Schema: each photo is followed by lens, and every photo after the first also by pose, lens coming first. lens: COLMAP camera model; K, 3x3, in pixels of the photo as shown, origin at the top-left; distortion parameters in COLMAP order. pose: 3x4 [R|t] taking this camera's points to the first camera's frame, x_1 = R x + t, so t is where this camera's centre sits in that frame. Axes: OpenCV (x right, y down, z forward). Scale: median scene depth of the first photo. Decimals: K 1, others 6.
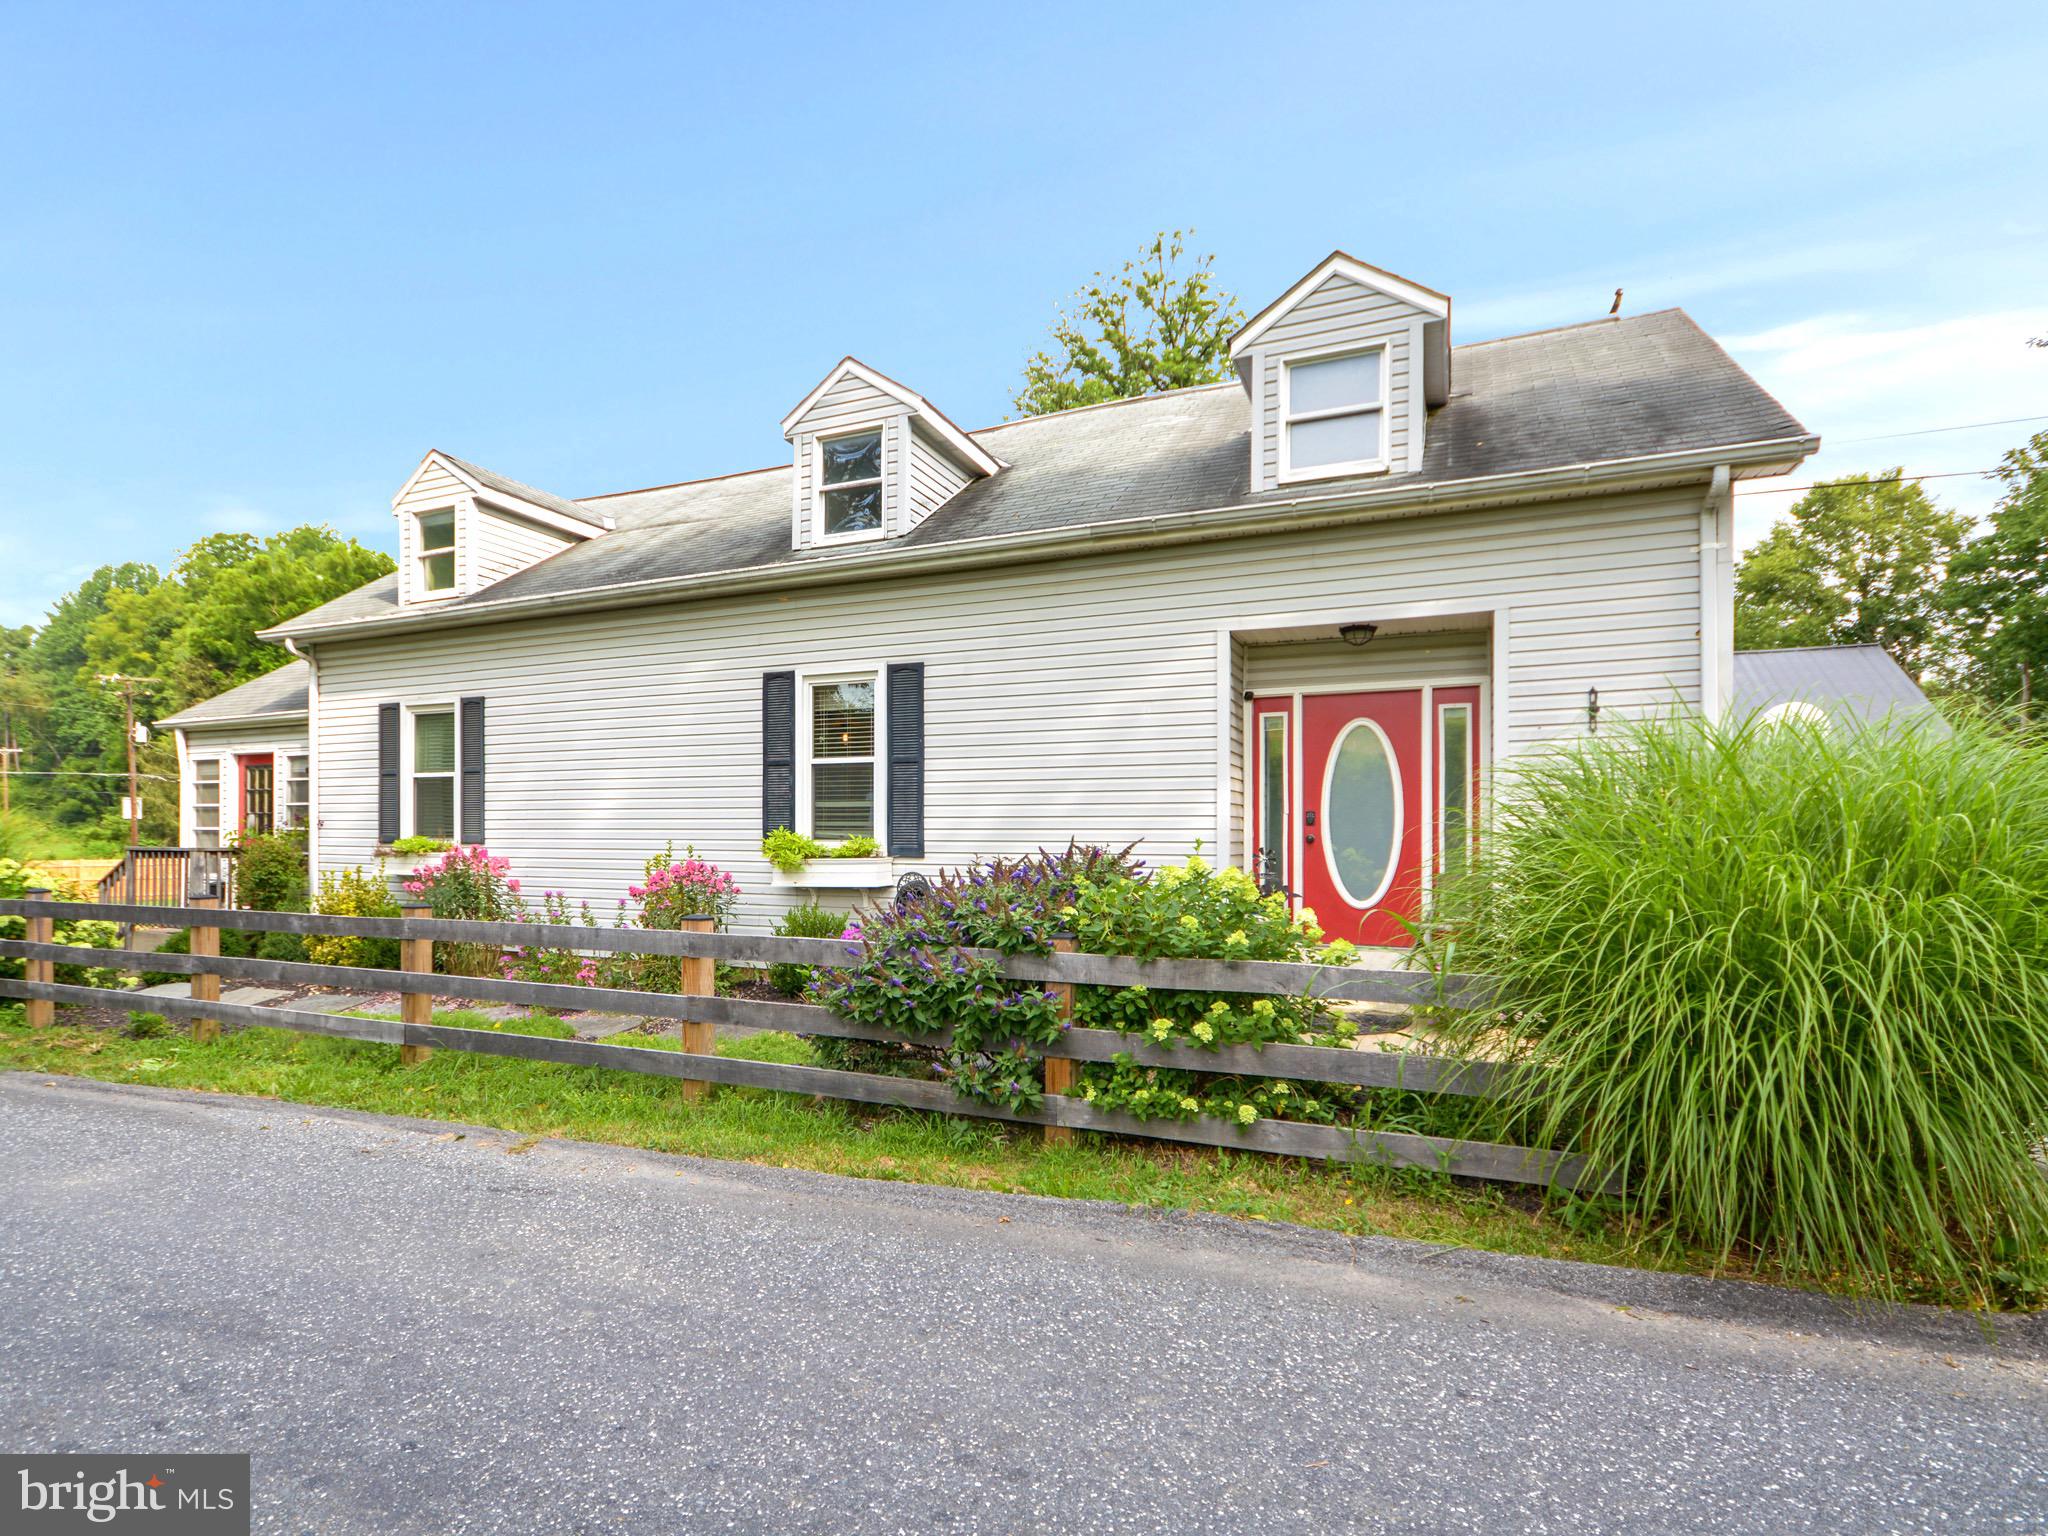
lens RADIAL K [[1019.9, 0, 927.2], [0, 1019.9, 839.1], [0, 0, 1]] dist [0.001500, 0.002705]
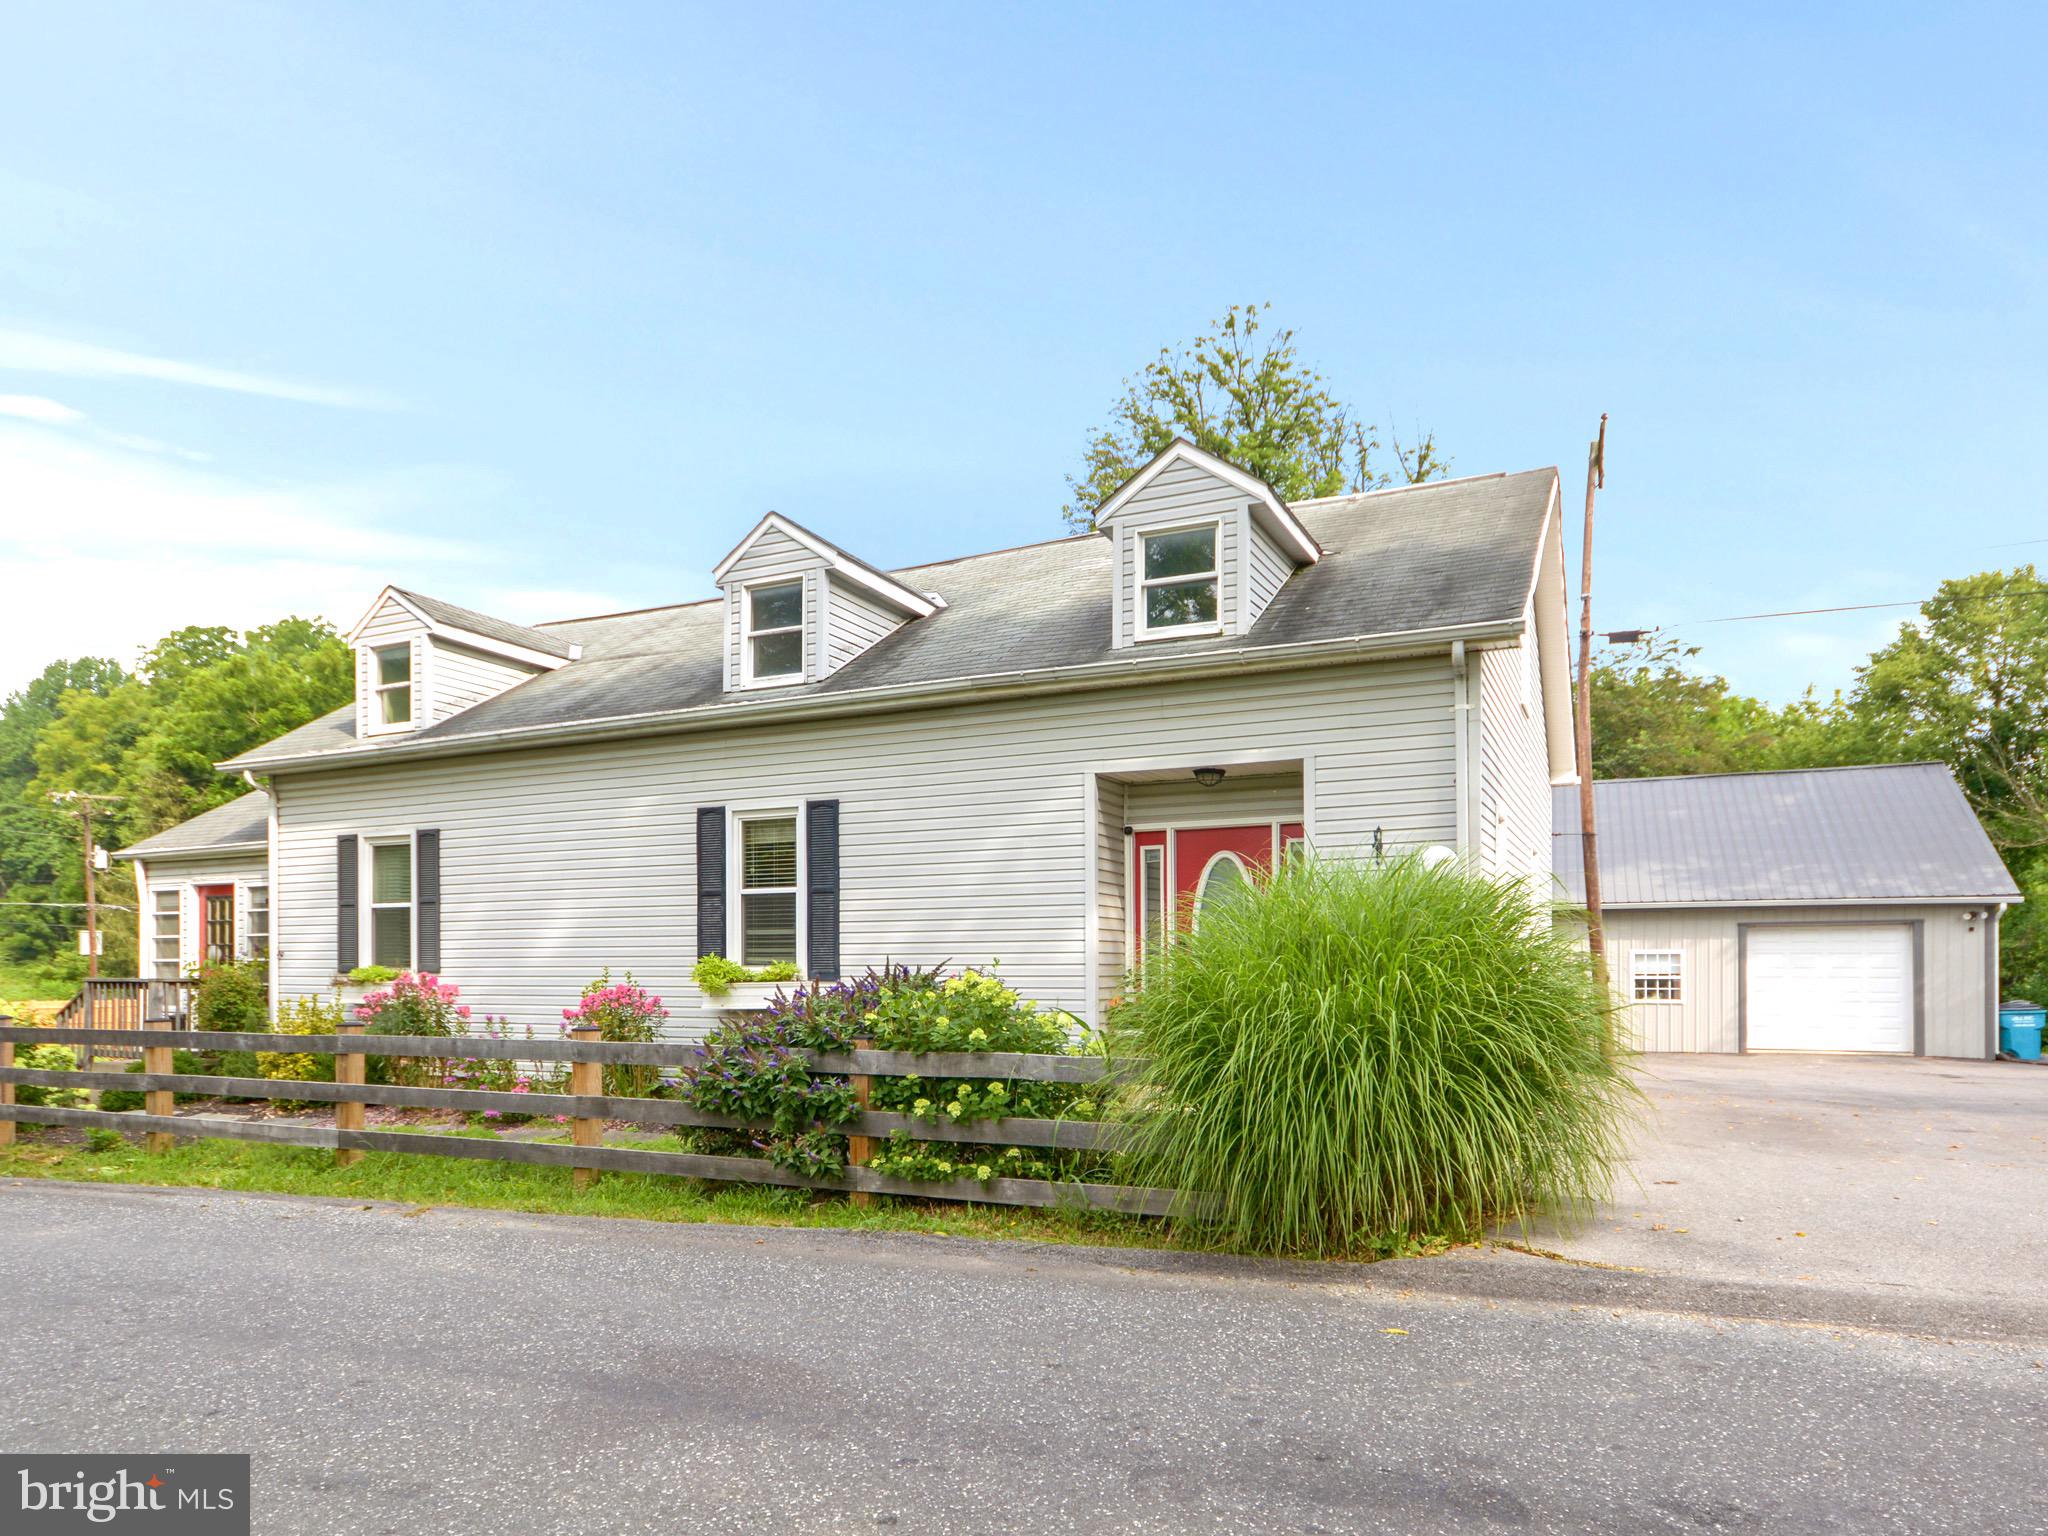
lens RADIAL K [[1173.3, 0, 1045.8], [0, 1173.3, 973.0], [0, 0, 1]] dist [0.004101, -0.000161]
pose [[0.999777, -0.005291, 0.020459, 0.178241], [0.005318, 0.999985, -0.001256, 0.011704], [-0.020452, 0.001365, 0.999790, -0.227301]]
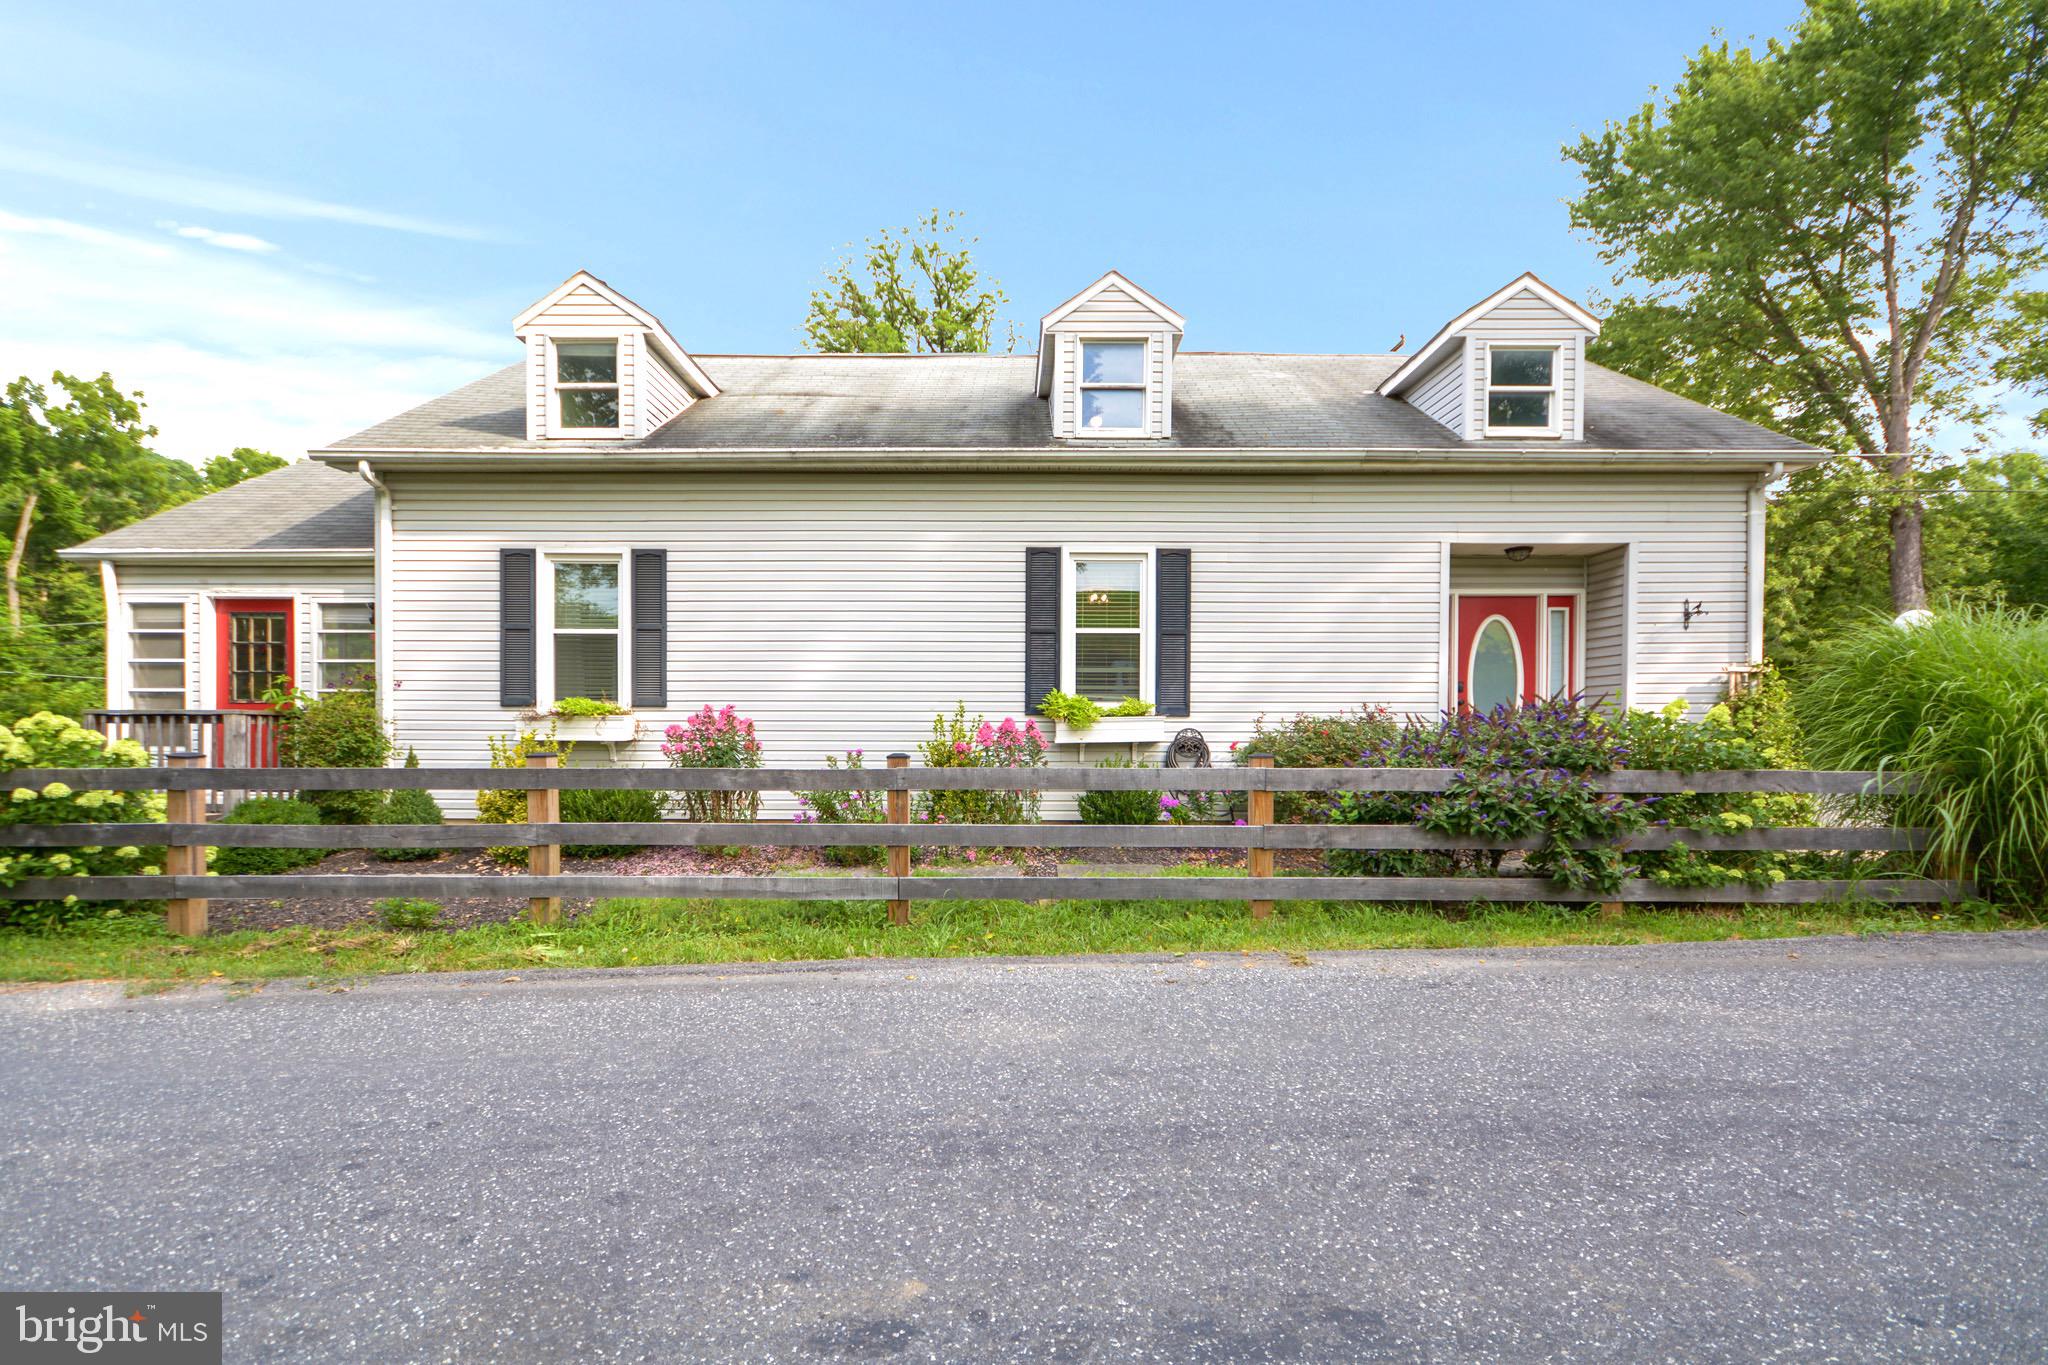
lens RADIAL K [[923.6, 0, 1001.8], [0, 923.6, 733.8], [0, 0, 1]] dist [0.006950, -0.000510]
pose [[0.912159, -0.006217, 0.409789, -0.600383], [0.001110, 0.999919, 0.012698, 0.022874], [-0.409834, -0.011128, 0.912092, 0.115895]]
